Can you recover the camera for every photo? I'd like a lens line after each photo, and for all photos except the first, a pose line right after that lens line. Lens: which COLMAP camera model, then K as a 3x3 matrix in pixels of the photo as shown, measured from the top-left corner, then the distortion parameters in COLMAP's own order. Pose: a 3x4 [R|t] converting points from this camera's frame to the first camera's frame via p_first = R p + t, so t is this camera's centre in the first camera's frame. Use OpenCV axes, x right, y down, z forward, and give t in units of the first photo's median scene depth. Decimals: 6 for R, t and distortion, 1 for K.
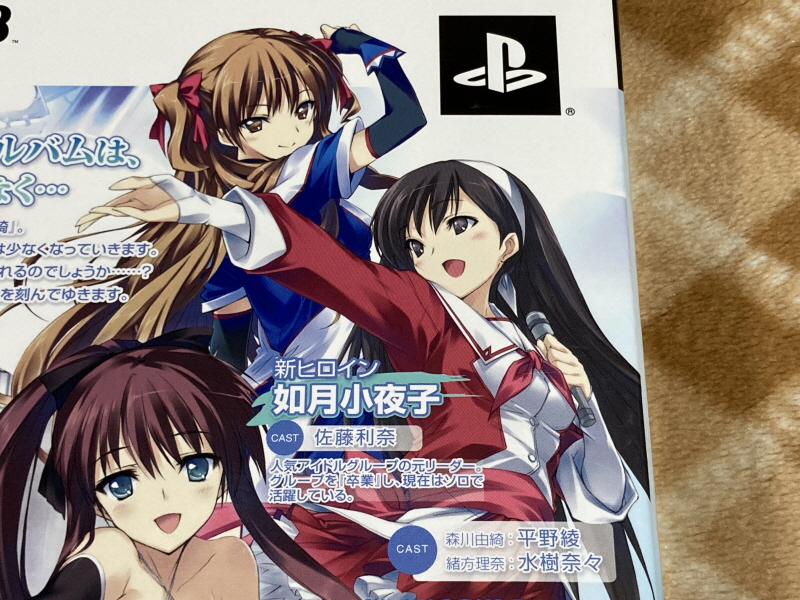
lens RADIAL K [[1400.5, 0, 385.7], [0, 1400.5, 297.7], [0, 0, 1]] dist [0.276659, -1.337974]
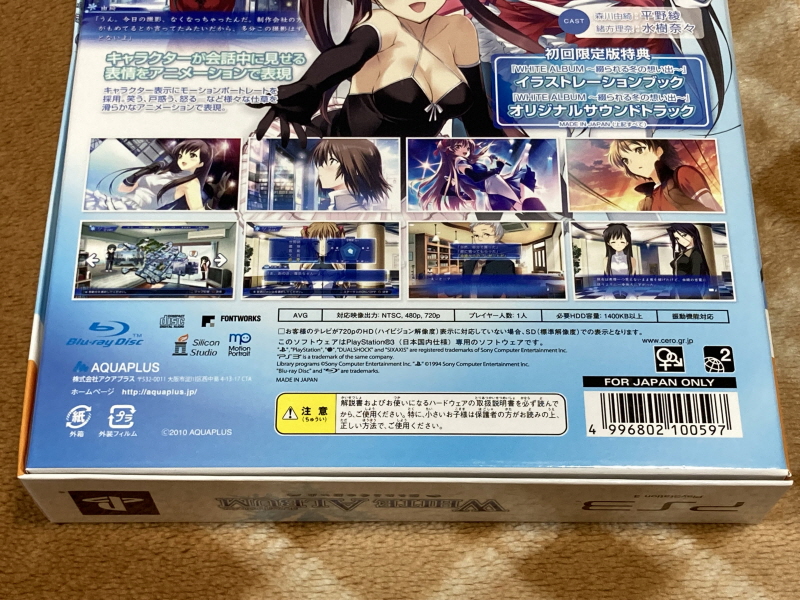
lens RADIAL K [[1400.5, 0, 385.7], [0, 1400.5, 297.7], [0, 0, 1]] dist [0.276659, -1.337974]
pose [[0.999973, 0.001081, 0.007323, -0.186070], [-0.000703, 0.998674, -0.051482, 0.522134], [-0.007369, 0.051475, 0.998647, -0.513123]]
